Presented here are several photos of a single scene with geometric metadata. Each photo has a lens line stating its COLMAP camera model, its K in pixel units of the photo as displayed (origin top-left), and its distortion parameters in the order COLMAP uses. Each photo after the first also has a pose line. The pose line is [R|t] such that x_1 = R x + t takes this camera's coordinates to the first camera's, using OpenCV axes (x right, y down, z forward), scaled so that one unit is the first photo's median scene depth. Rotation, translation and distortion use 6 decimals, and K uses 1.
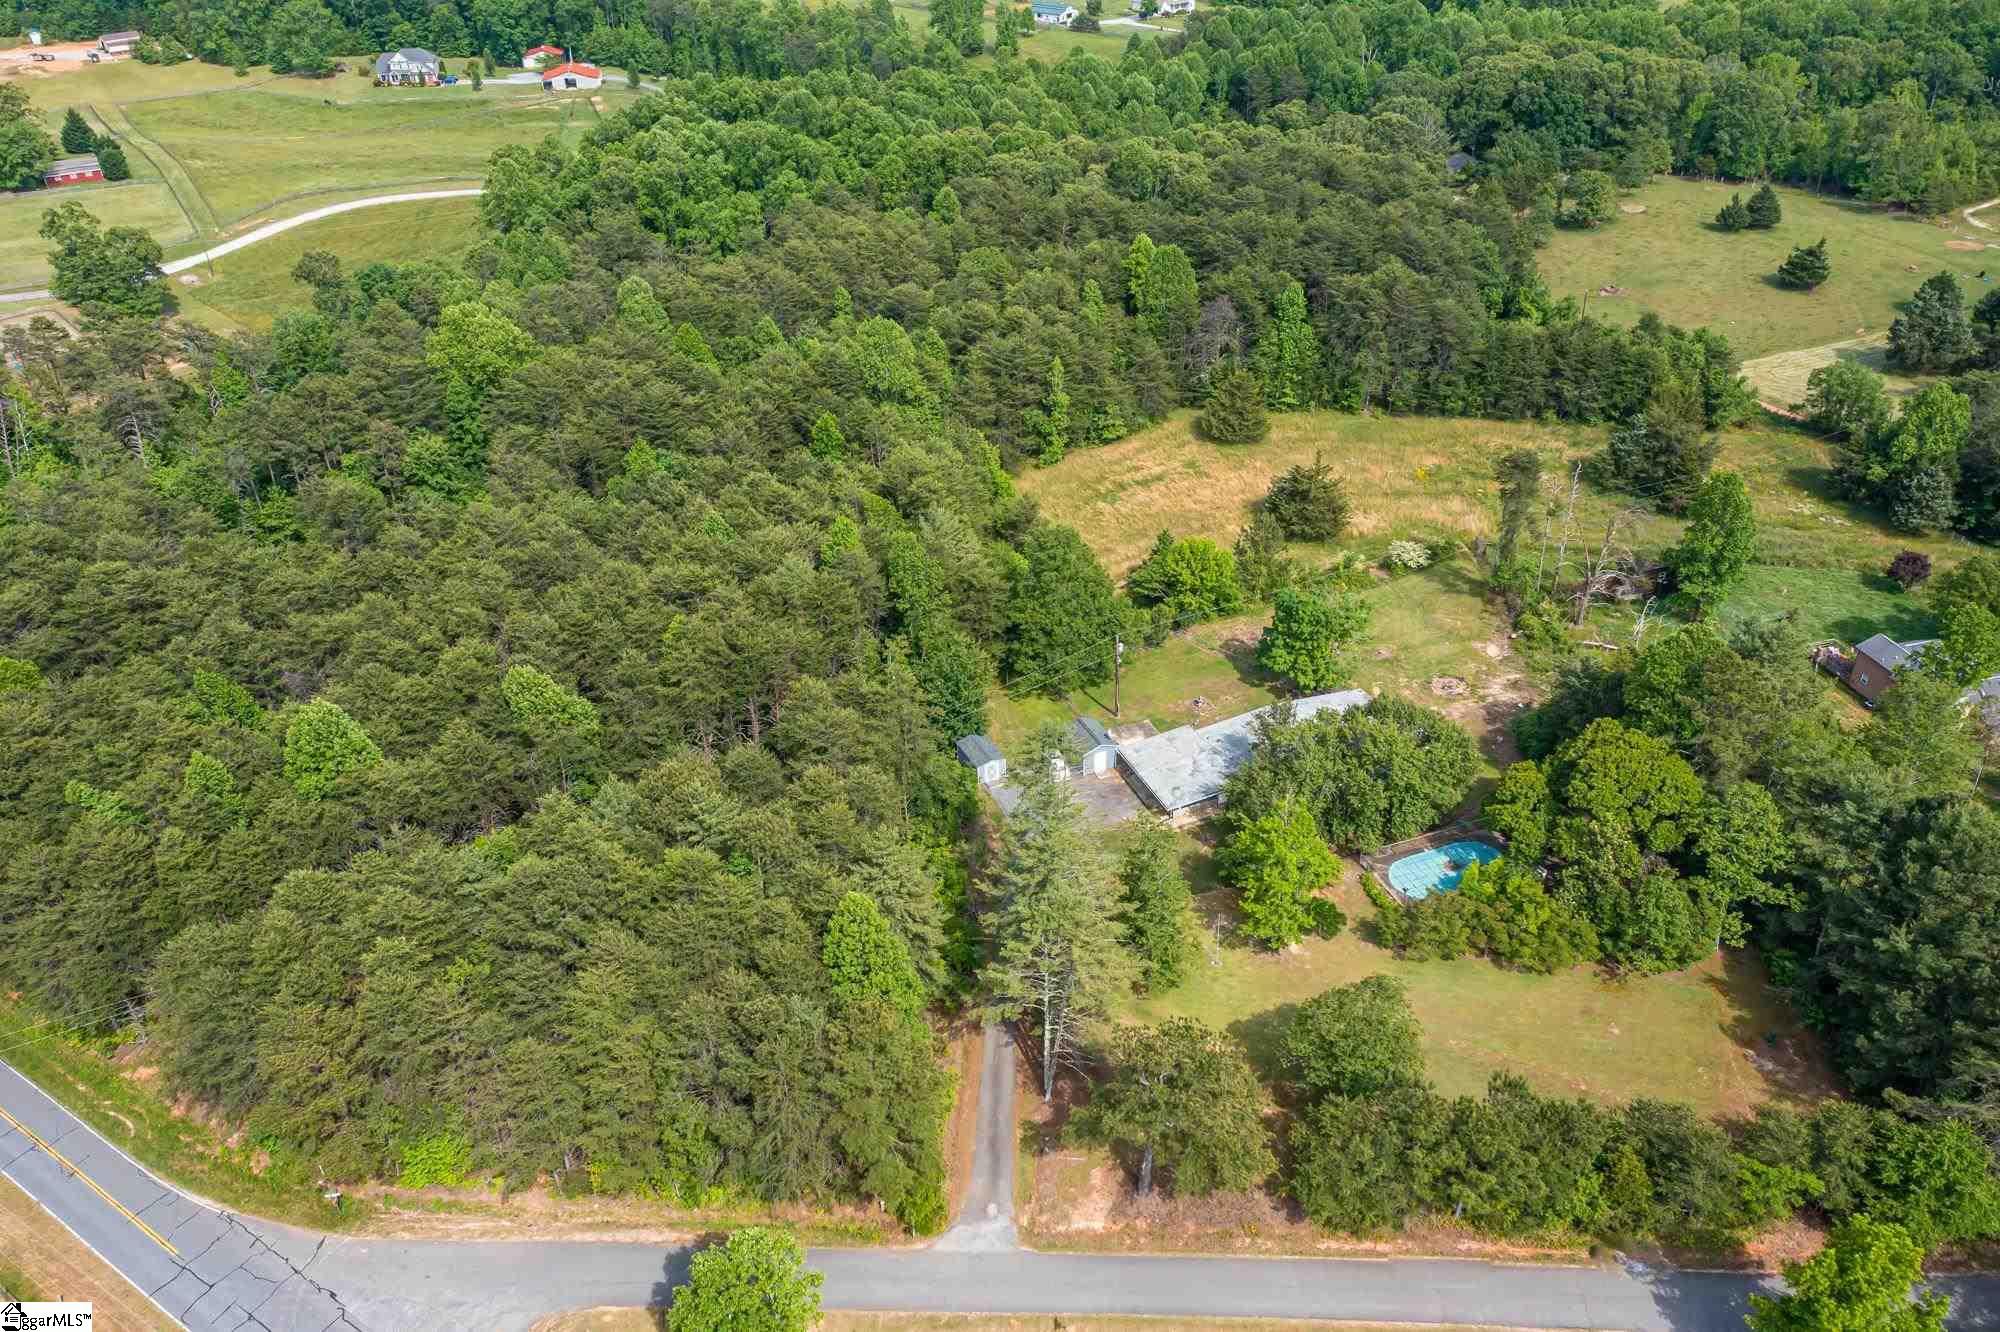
lens RADIAL K [[1542.6, 0, 1000.0], [0, 1542.6, 666.0], [0, 0, 1]] dist [-0.008919, 0.044791]
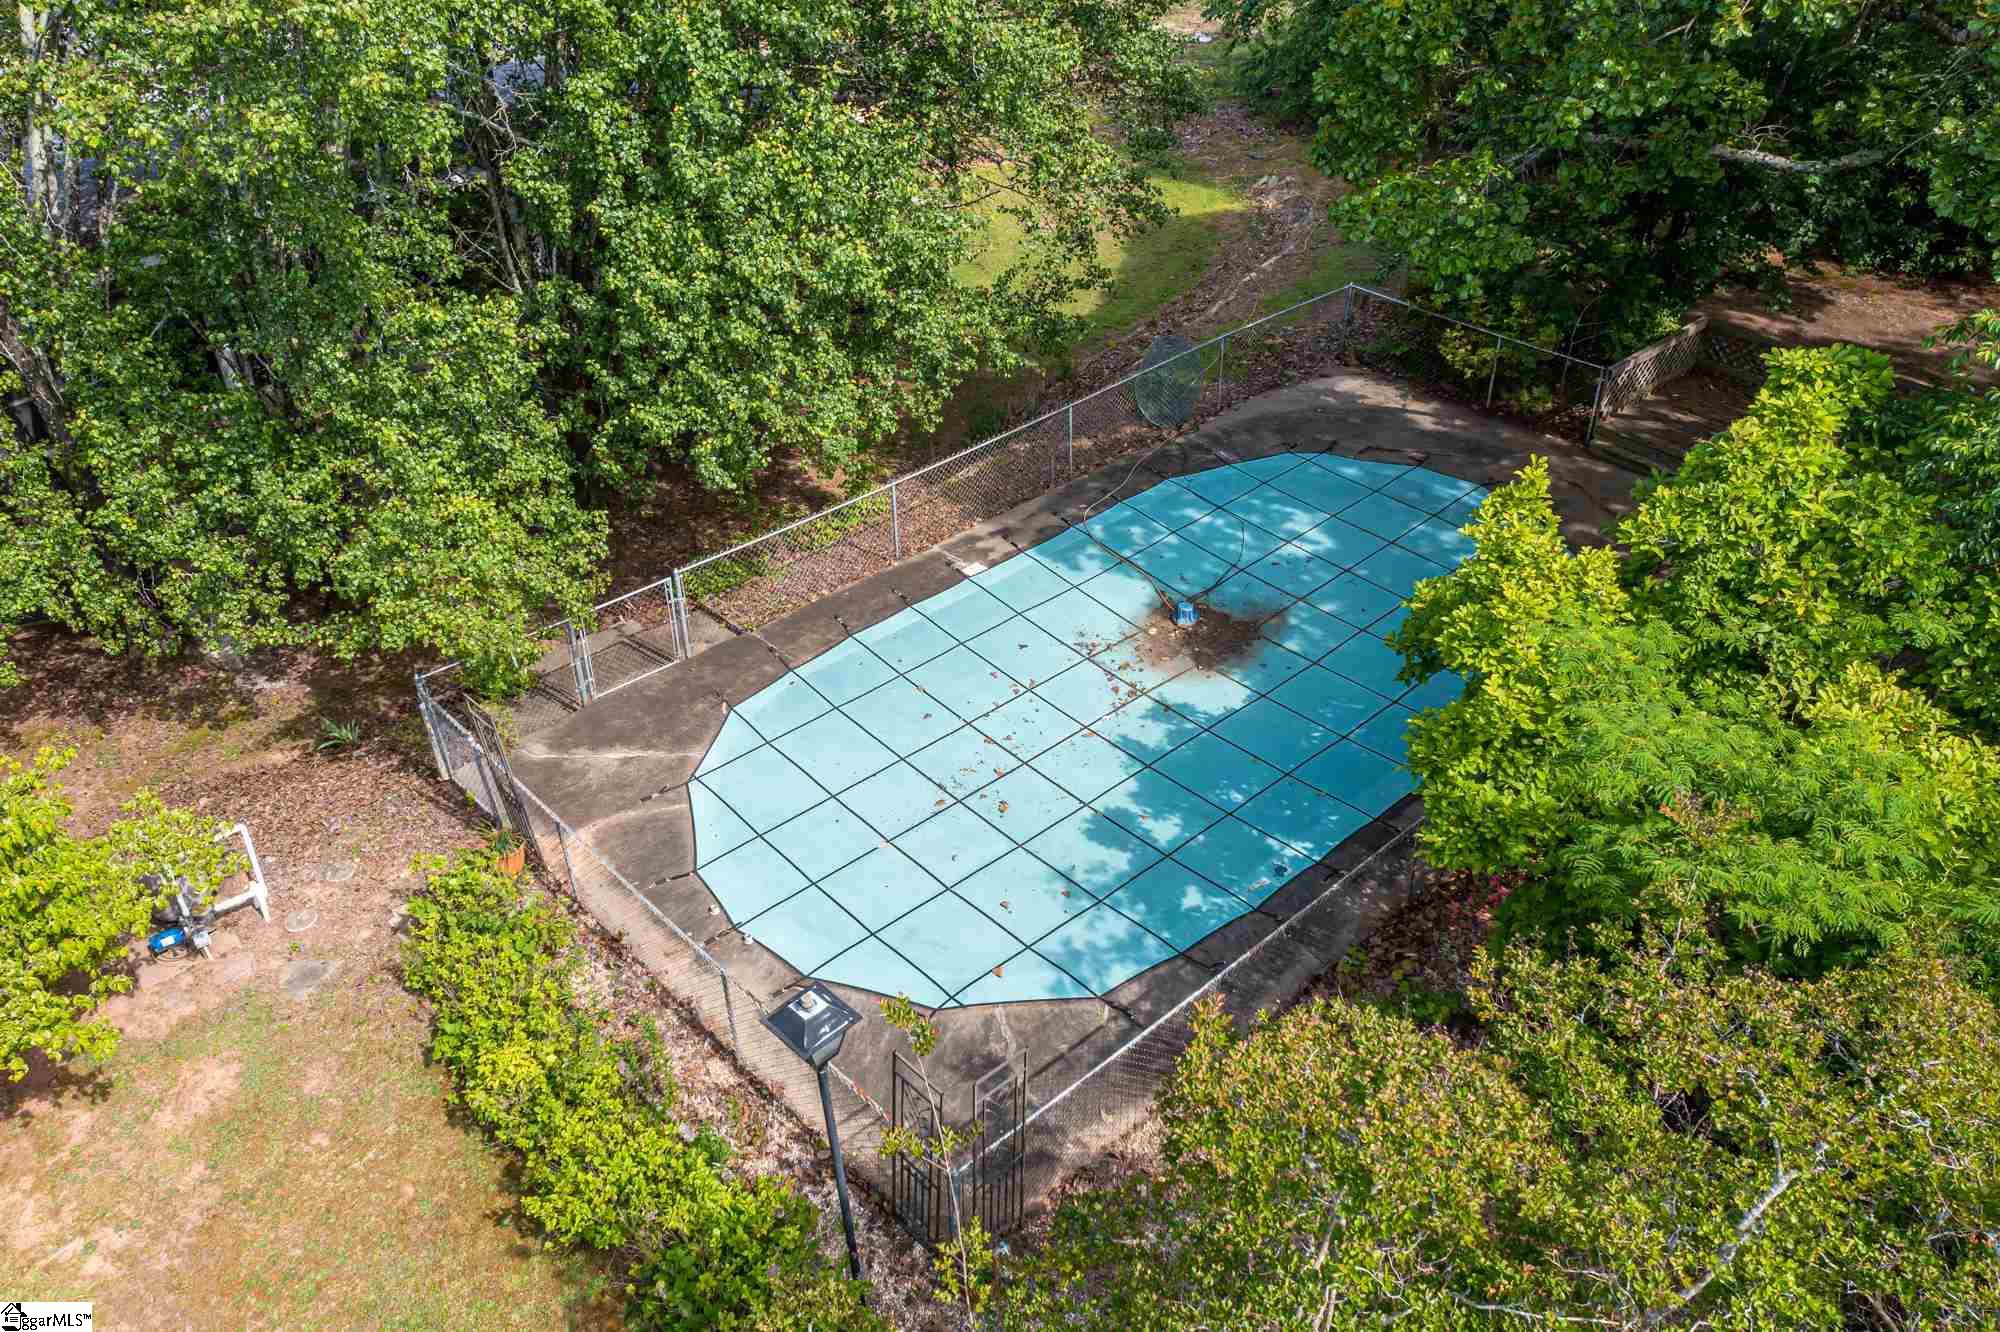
lens RADIAL K [[1542.6, 0, 1000.0], [0, 1542.6, 666.0], [0, 0, 1]] dist [-0.008919, 0.044791]
pose [[0.936297, -0.213206, 0.279089, 0.167859], [0.193014, 0.976262, 0.098273, 0.080833], [-0.293417, -0.038144, 0.955223, 0.610484]]
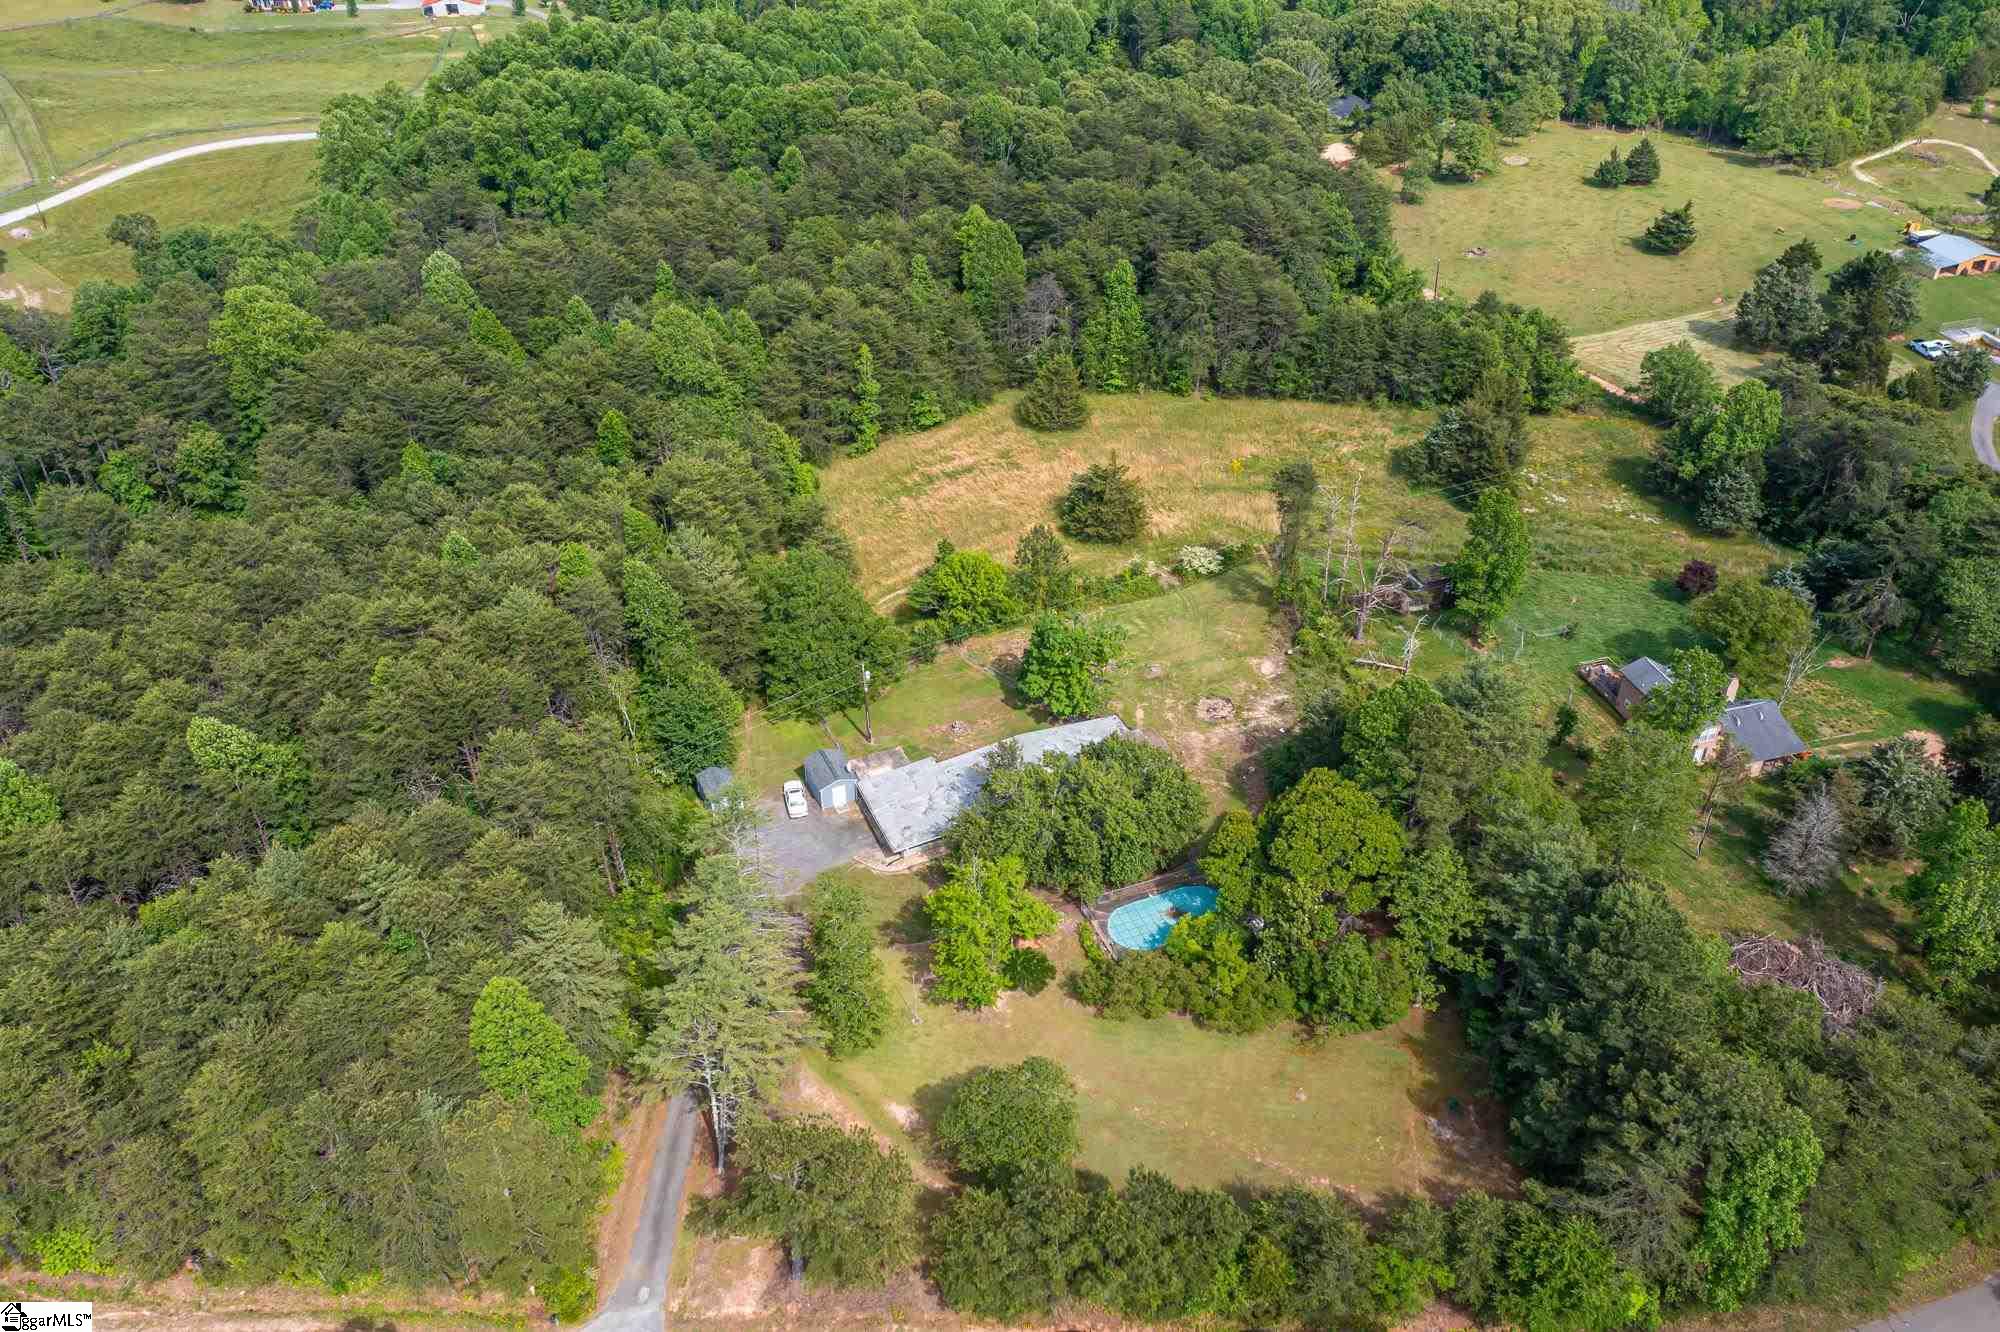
lens RADIAL K [[1539.2, 0, 1005.1], [0, 1539.2, 656.1], [0, 0, 1]] dist [-0.007092, 0.062645]
pose [[0.999946, -0.001453, 0.010268, 0.121408], [0.000860, 0.998342, 0.057555, -0.062903], [-0.010335, -0.057543, 0.998290, 0.019449]]
